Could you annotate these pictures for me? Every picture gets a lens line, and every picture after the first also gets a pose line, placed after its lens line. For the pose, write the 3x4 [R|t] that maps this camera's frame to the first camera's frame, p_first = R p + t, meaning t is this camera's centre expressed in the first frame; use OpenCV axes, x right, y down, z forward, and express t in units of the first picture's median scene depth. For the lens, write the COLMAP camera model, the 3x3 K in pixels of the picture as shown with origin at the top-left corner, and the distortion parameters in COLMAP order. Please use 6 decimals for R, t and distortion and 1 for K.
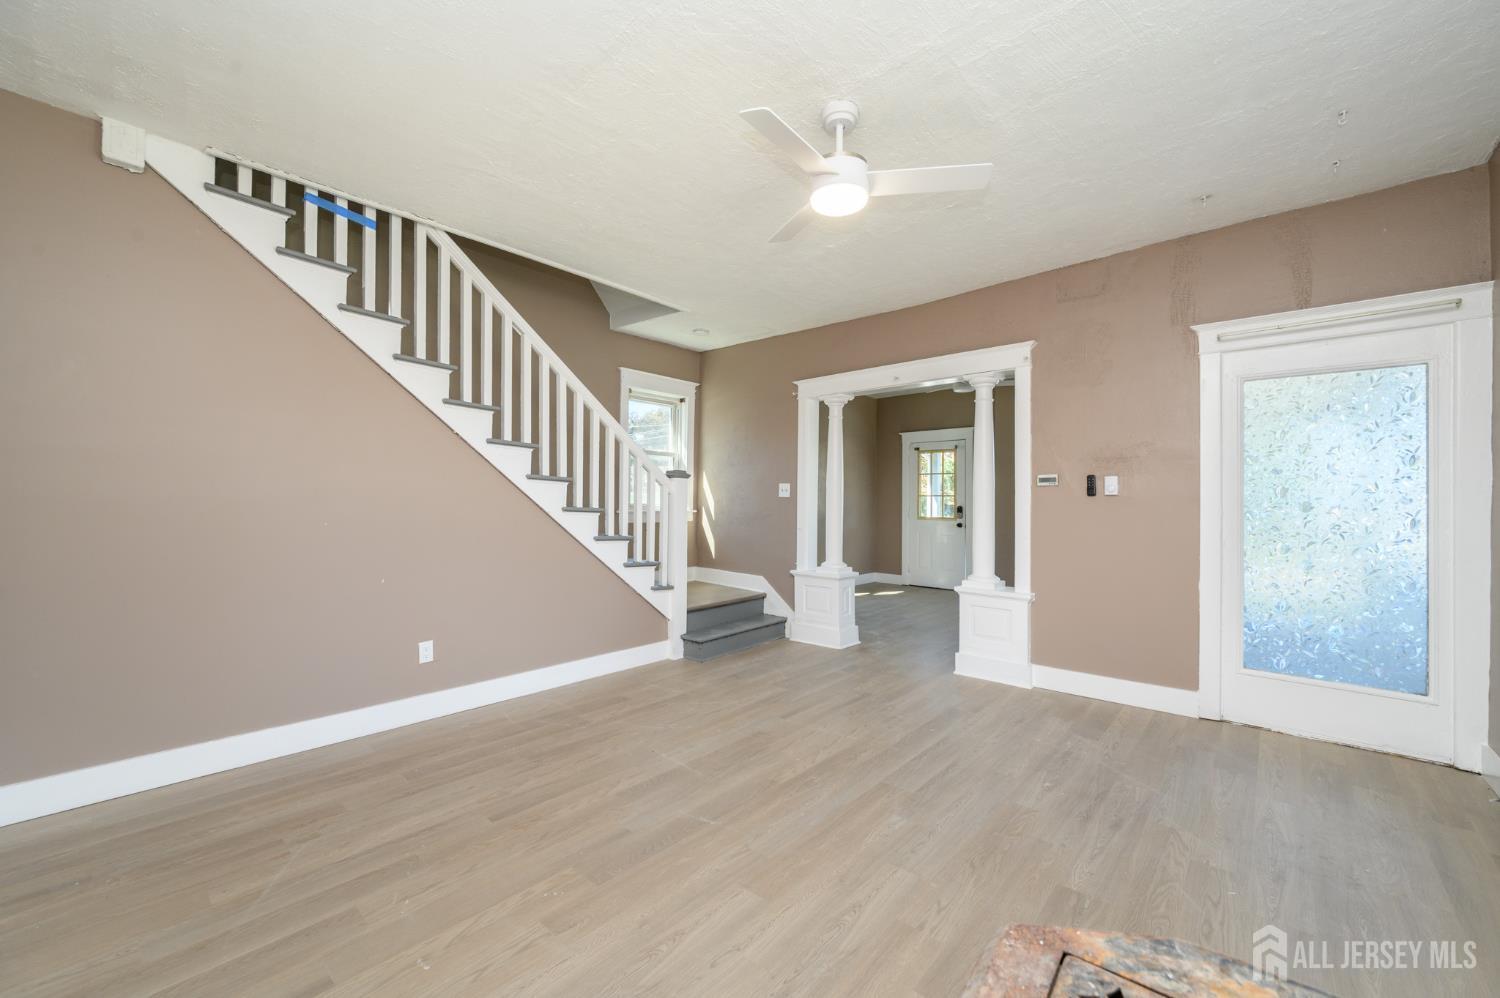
lens RADIAL K [[591.9, 0, 748.7], [0, 591.9, 492.4], [0, 0, 1]] dist [-0.000596, -0.000170]
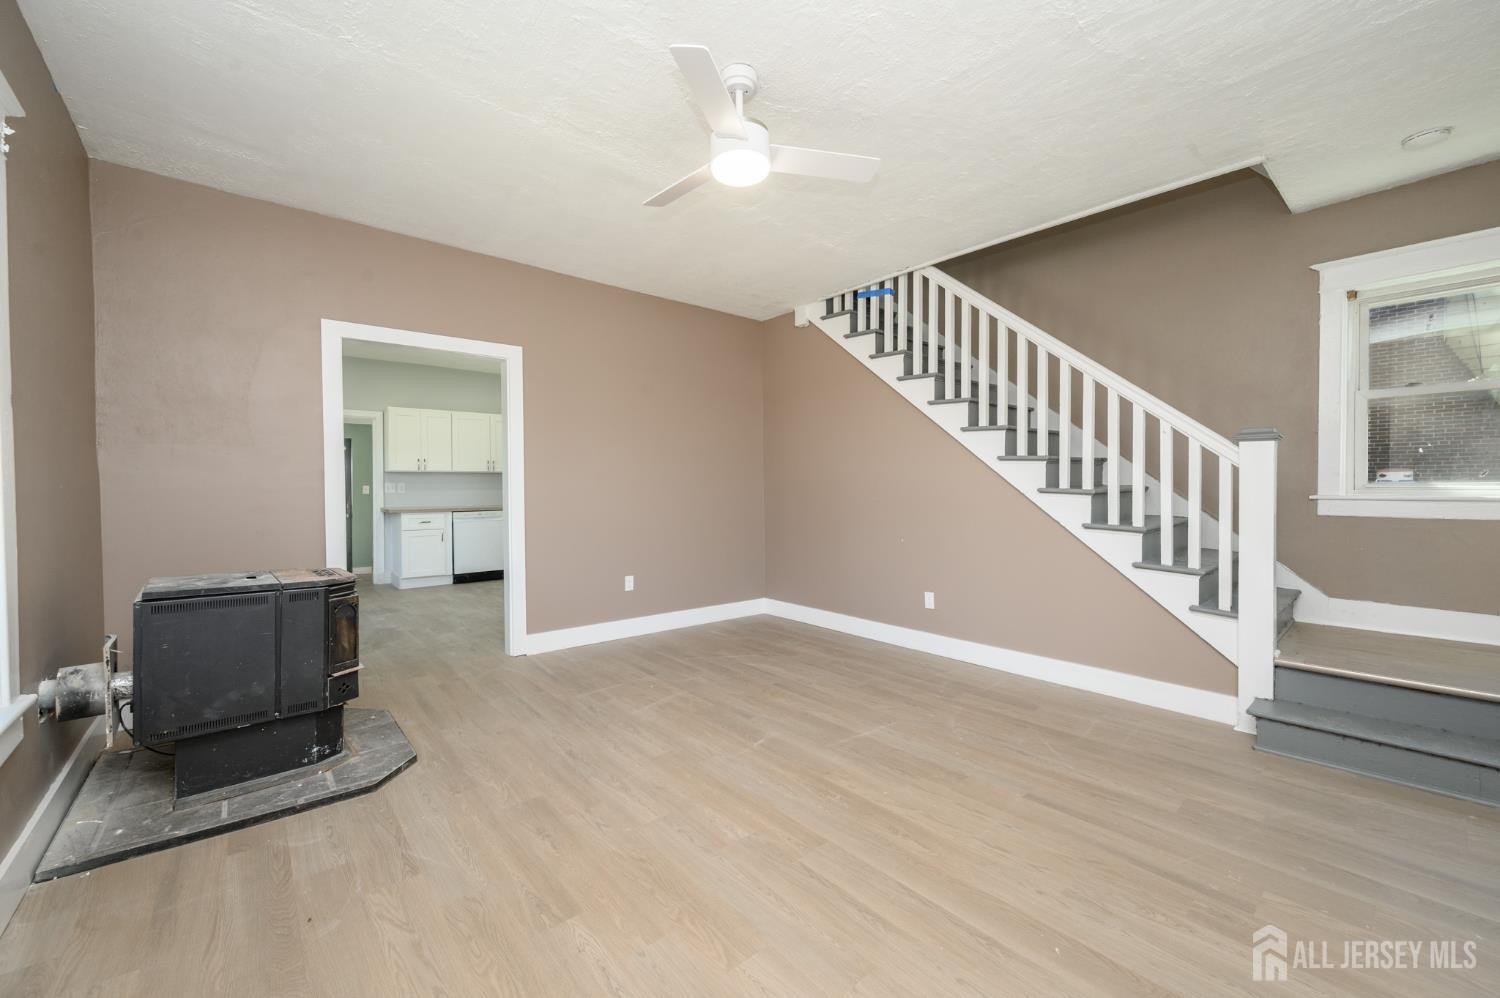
lens RADIAL K [[587.8, 0, 746.1], [0, 587.8, 494.7], [0, 0, 1]] dist [-0.000092, -0.000202]
pose [[-0.133868, 0.008347, -0.990964, 0.808319], [0.019006, 0.999802, 0.005853, 0.026614], [0.990817, -0.018051, -0.134000, 0.819721]]
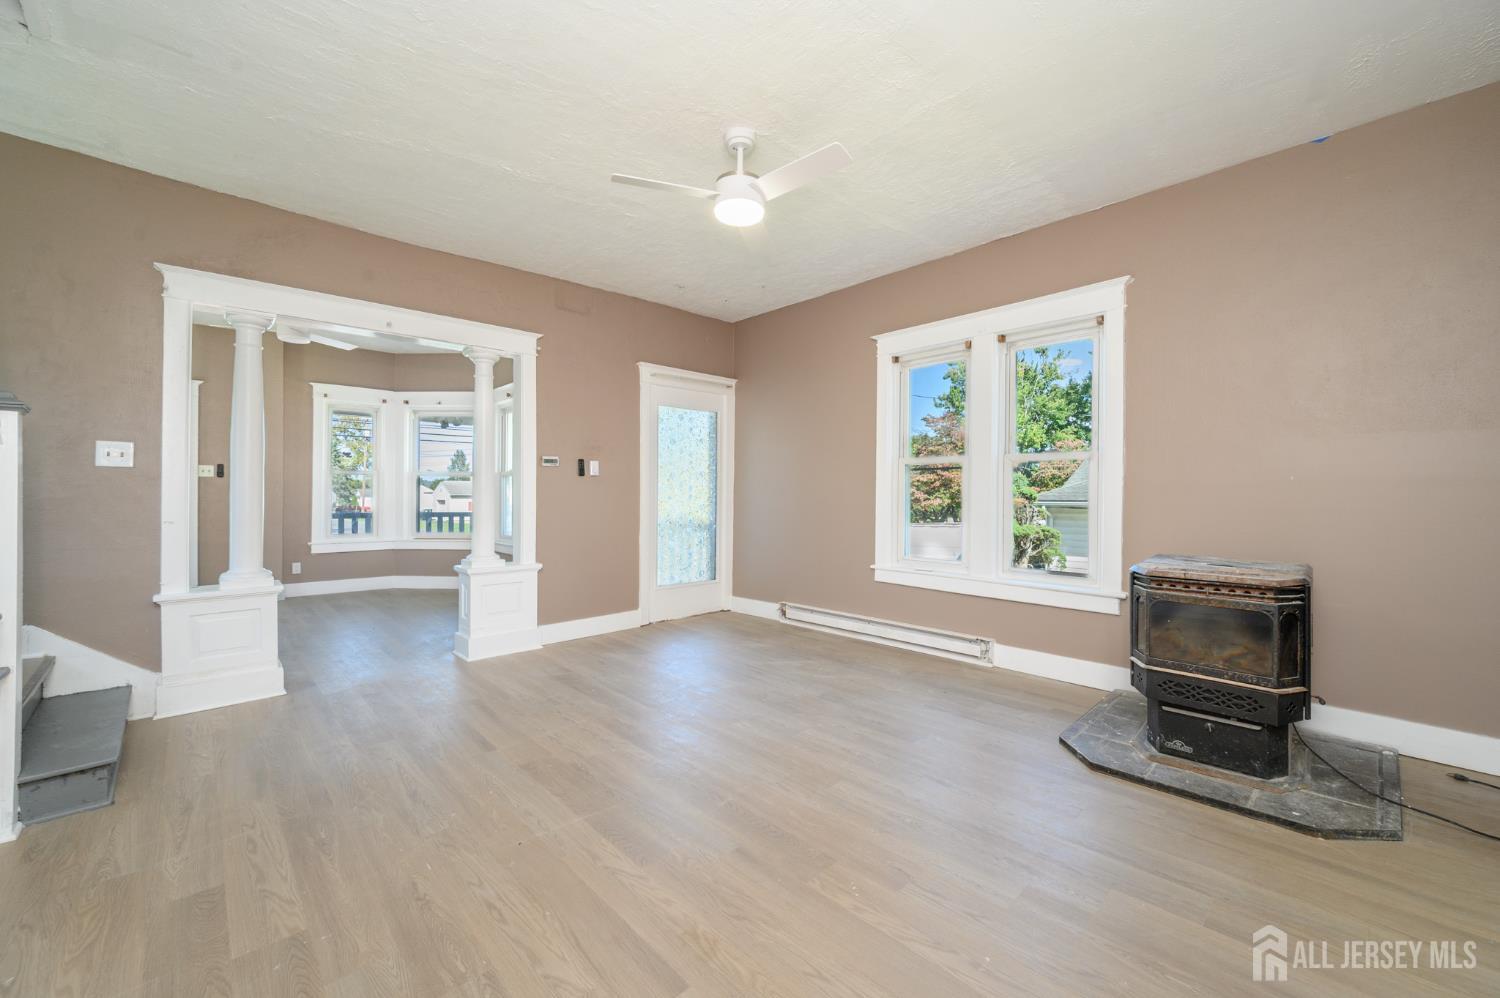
lens RADIAL K [[591.9, 0, 748.7], [0, 591.9, 492.4], [0, 0, 1]] dist [-0.000596, -0.000170]
pose [[0.079706, -0.003176, 0.996813, -0.730812], [-0.014644, 0.999883, 0.004357, 0.035031], [-0.996711, -0.014945, 0.079651, 0.639019]]
